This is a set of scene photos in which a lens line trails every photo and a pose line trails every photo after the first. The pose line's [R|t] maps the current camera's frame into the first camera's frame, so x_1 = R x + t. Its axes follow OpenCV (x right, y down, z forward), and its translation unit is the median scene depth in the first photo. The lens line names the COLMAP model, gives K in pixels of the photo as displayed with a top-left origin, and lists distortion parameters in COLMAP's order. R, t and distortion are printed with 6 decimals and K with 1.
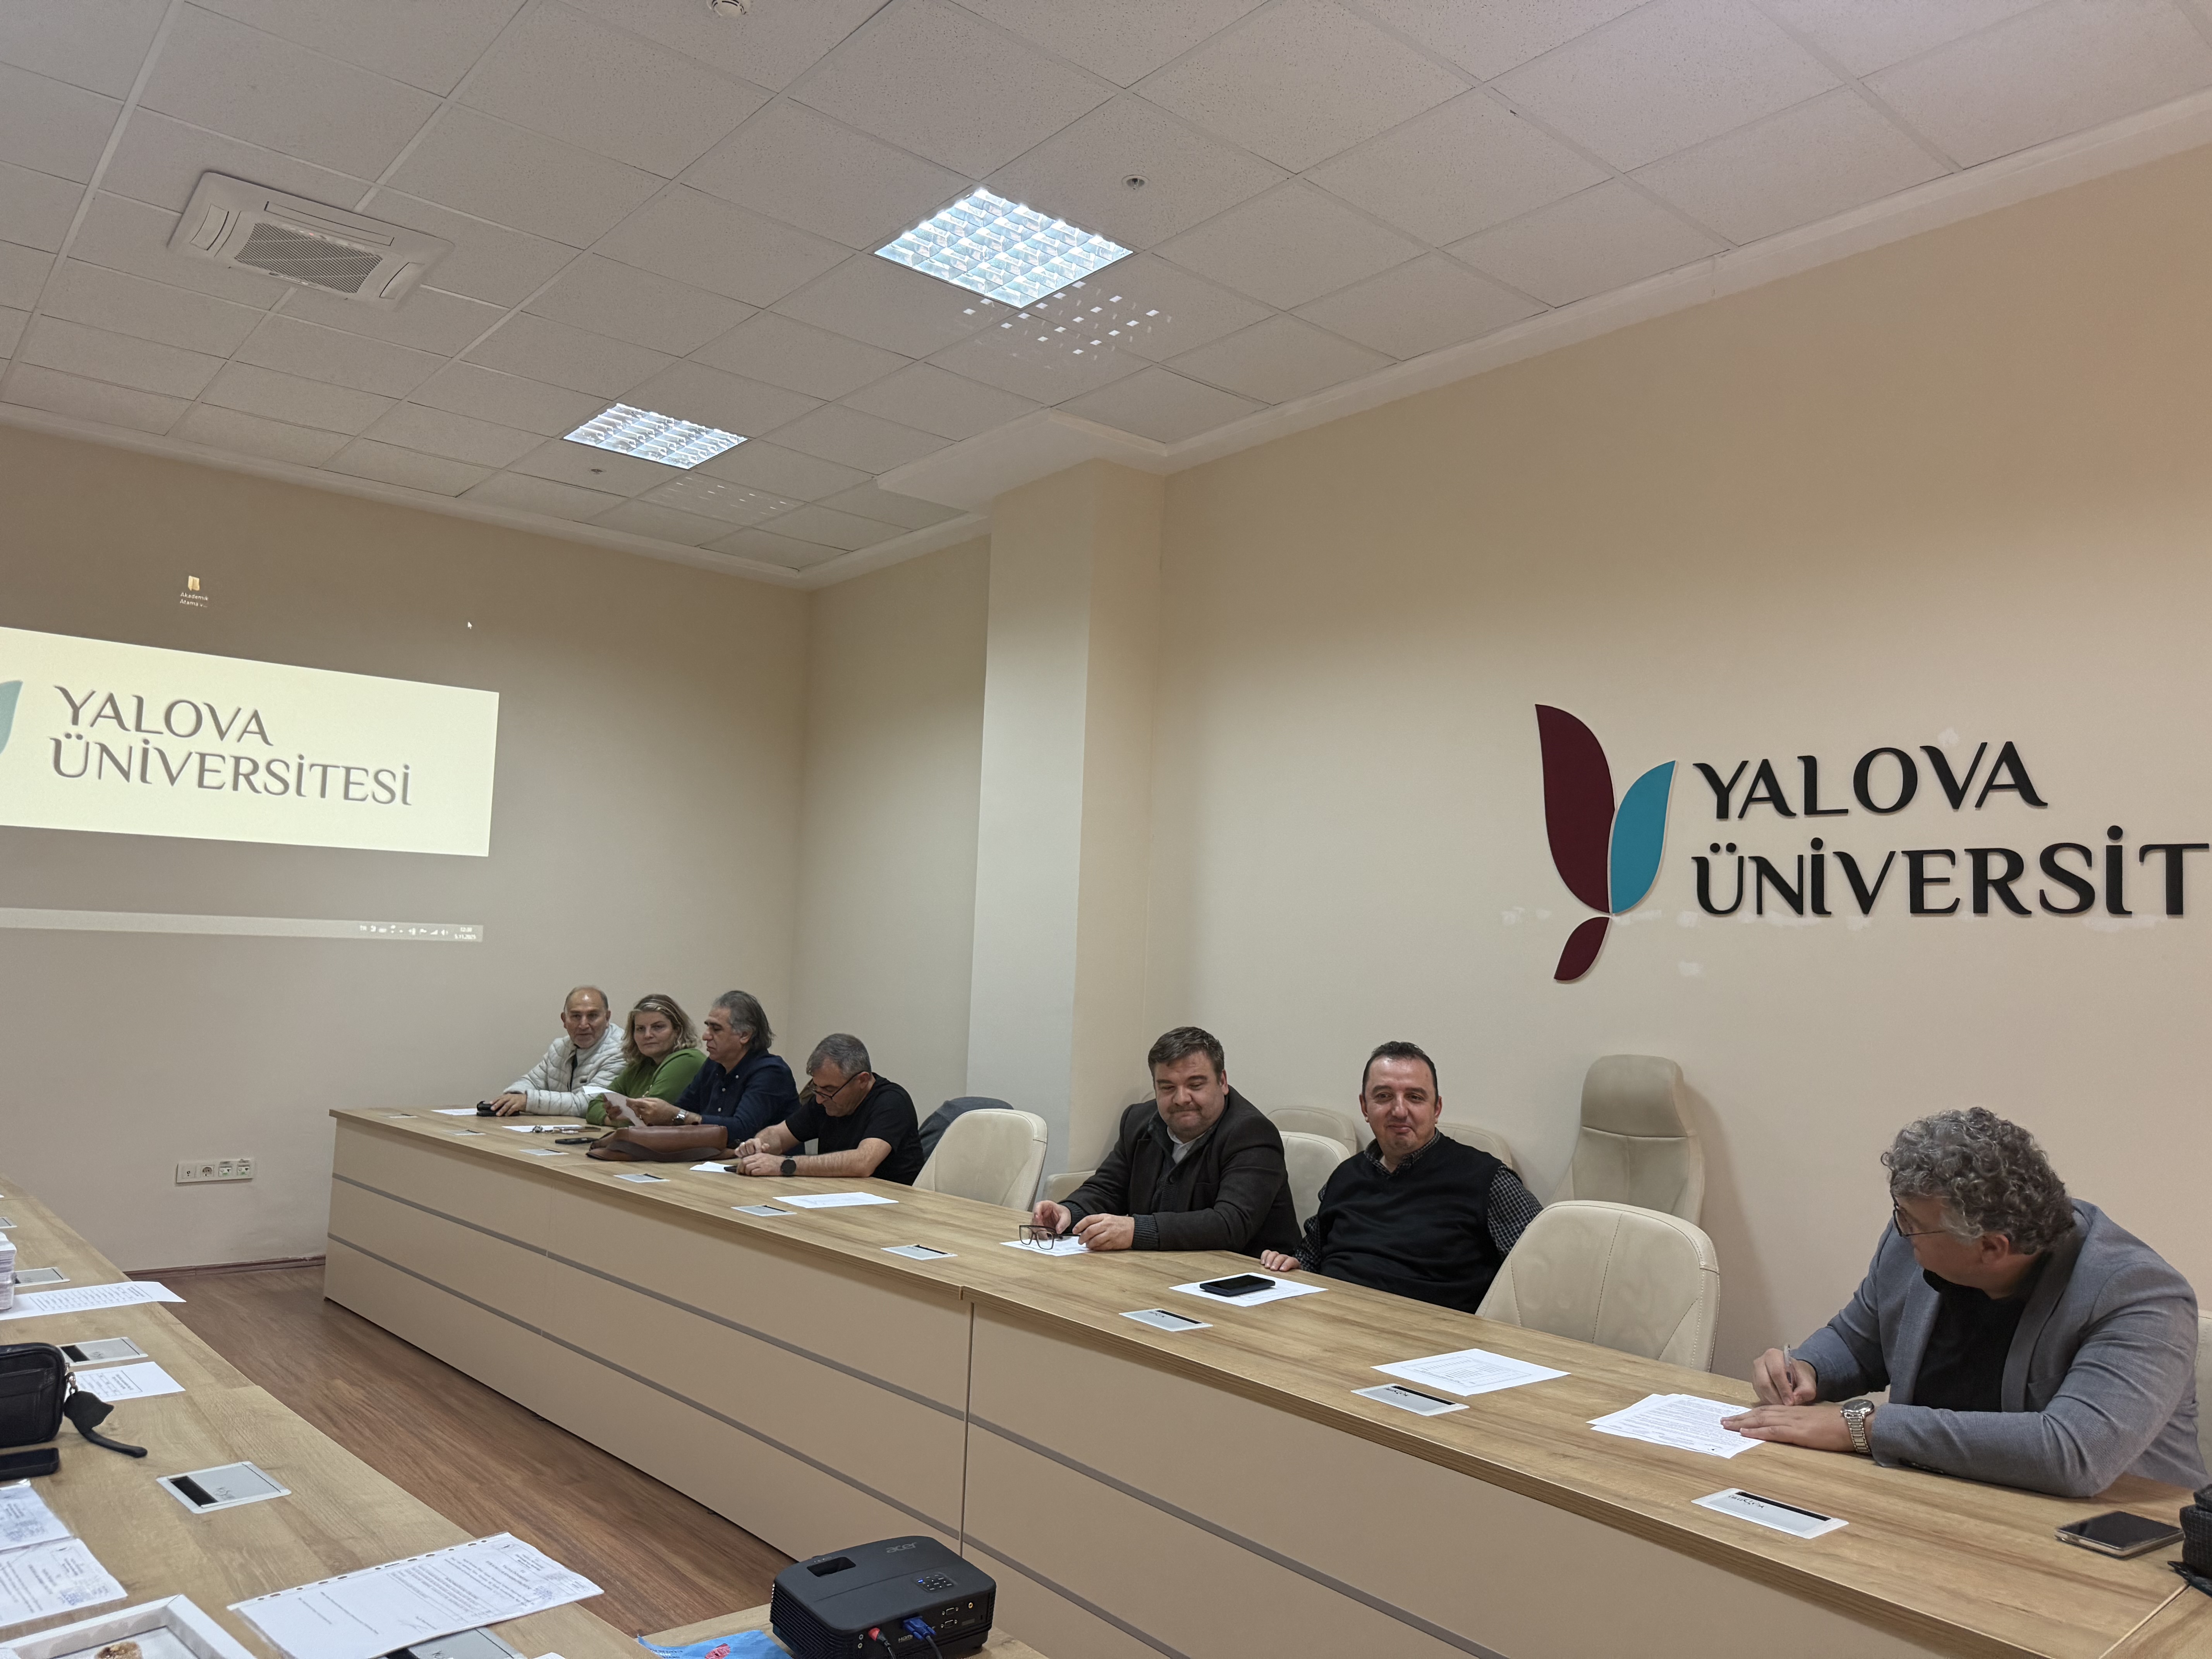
lens RADIAL K [[1542.3, 0, 1148.3], [0, 1542.3, 813.8], [0, 0, 1]] dist [0.041685, -0.044970]
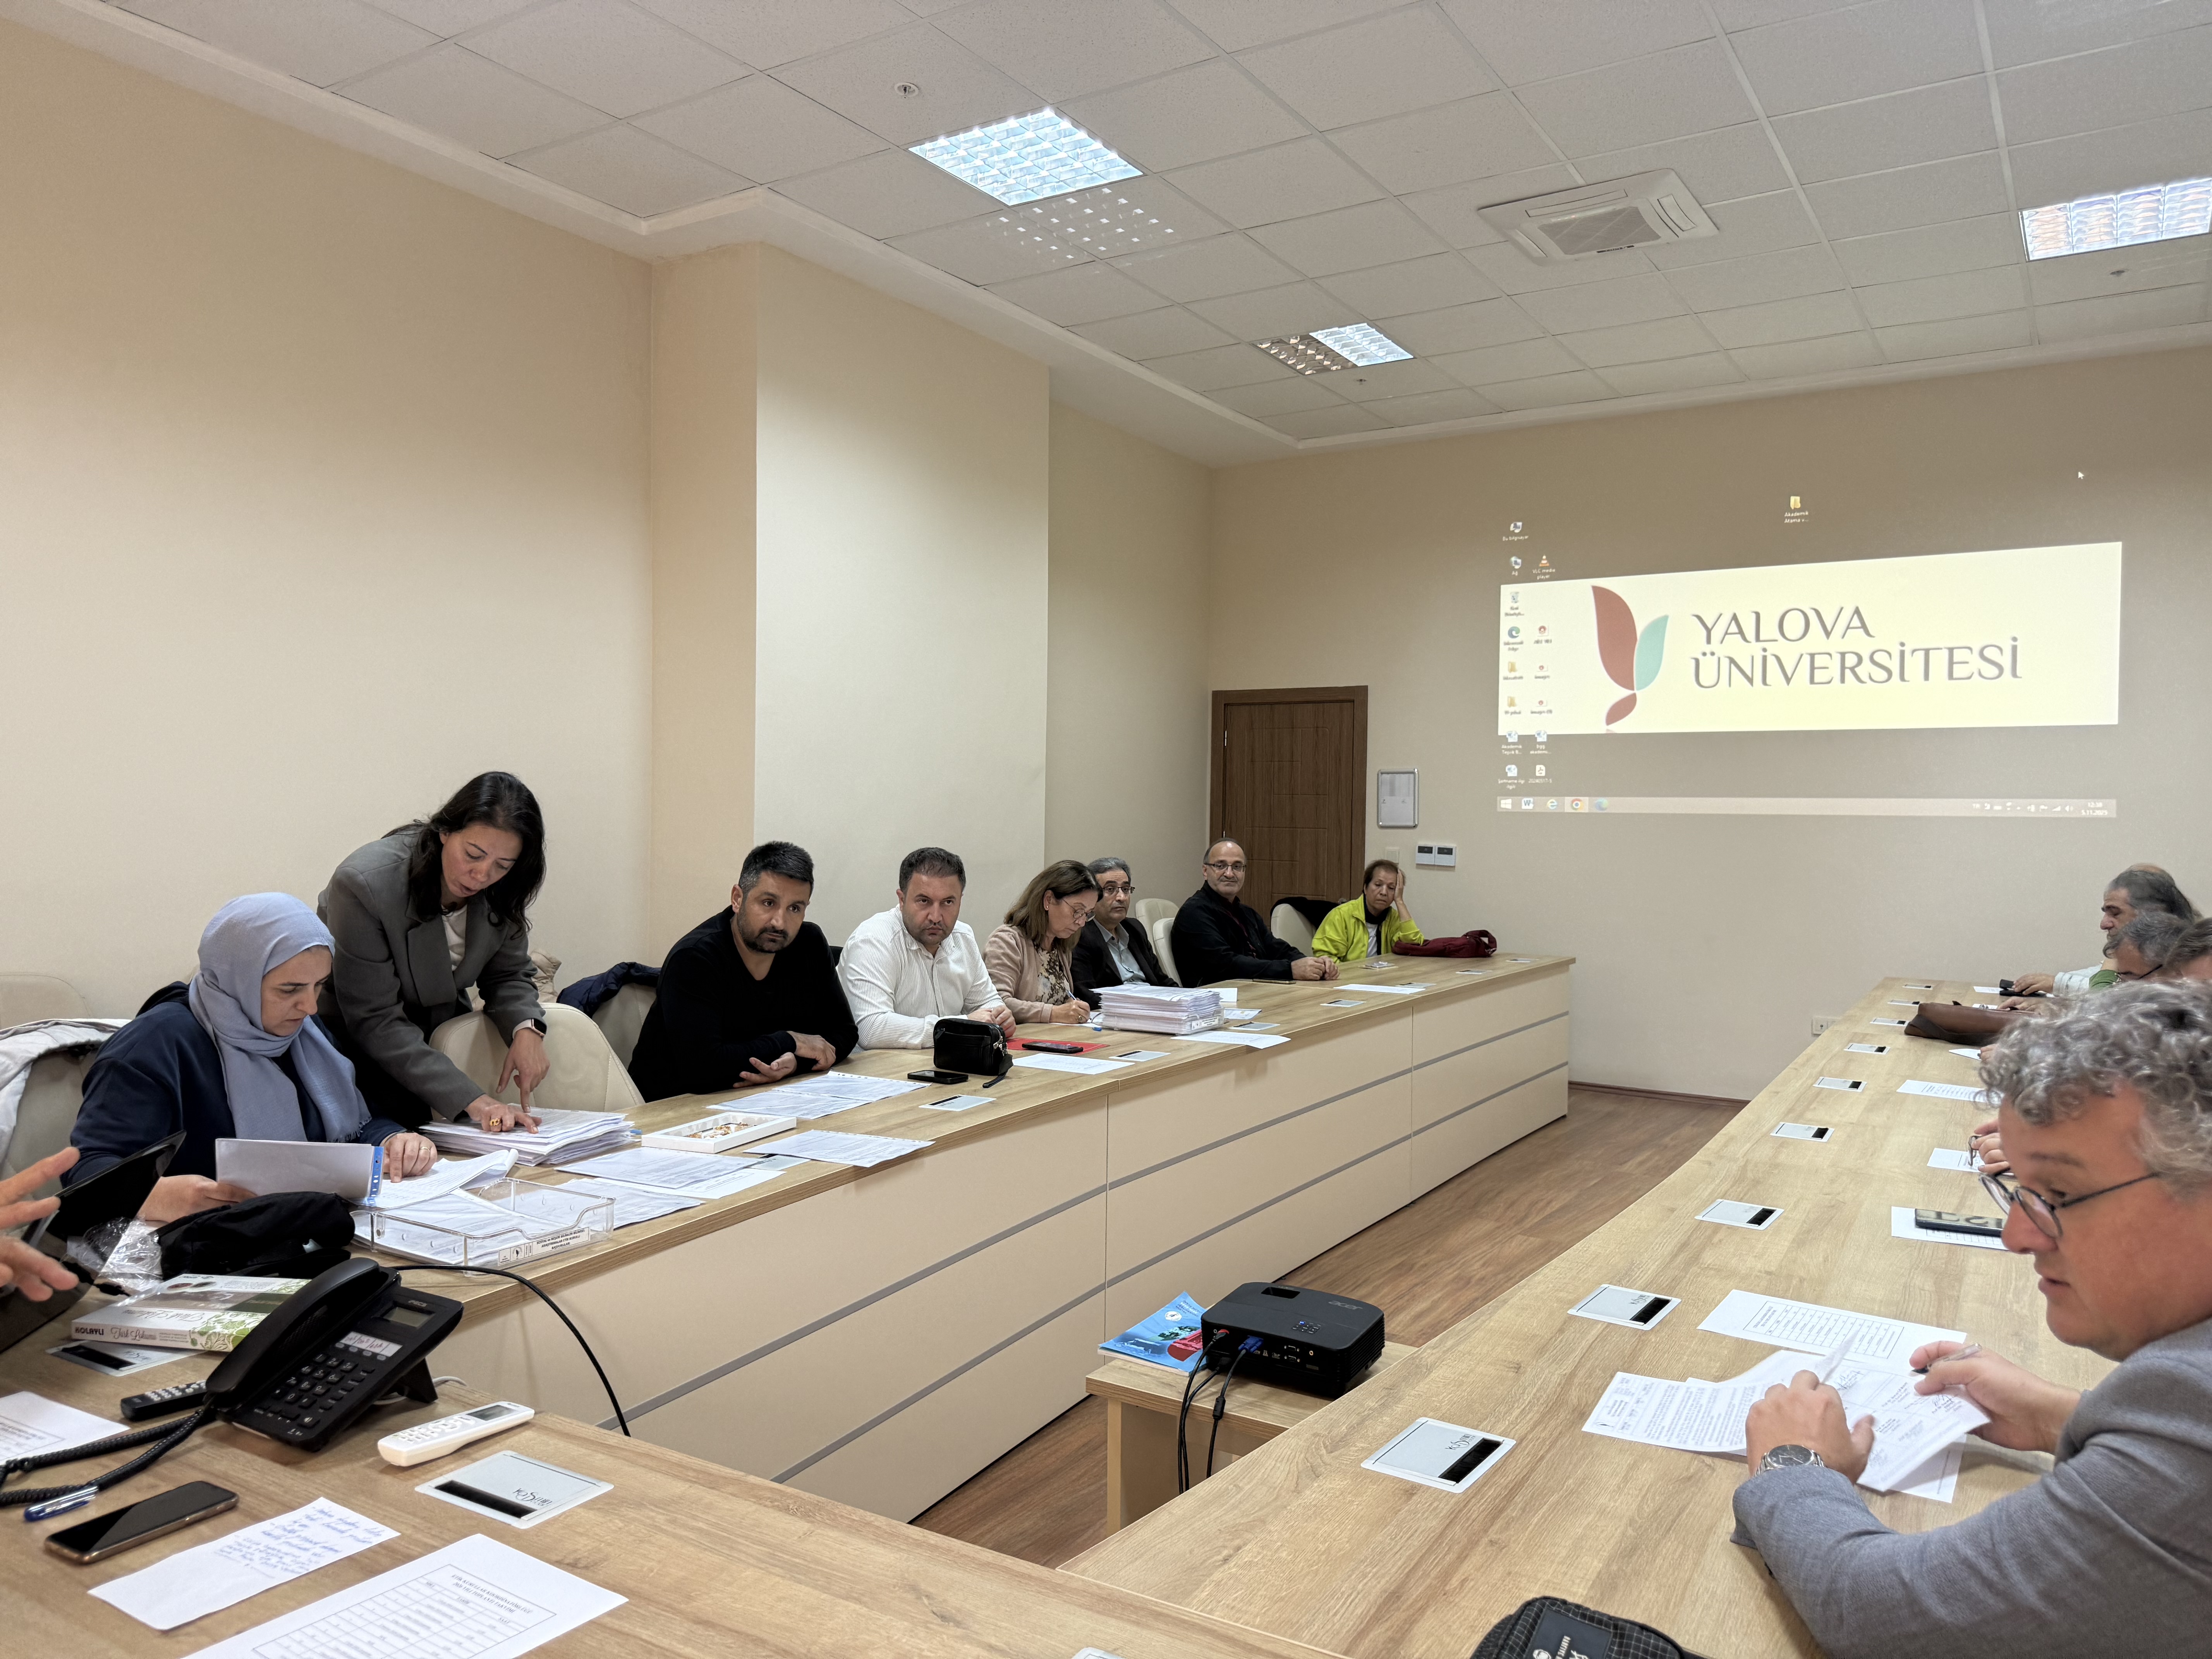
lens RADIAL K [[1593.6, 0, 1106.6], [0, 1593.6, 826.0], [0, 0, 1]] dist [-0.003889, -0.002889]
pose [[0.271656, -0.018946, -0.962208, 0.348762], [0.087043, 0.996192, 0.004960, 0.034665], [0.958450, -0.085100, 0.272271, 0.197356]]
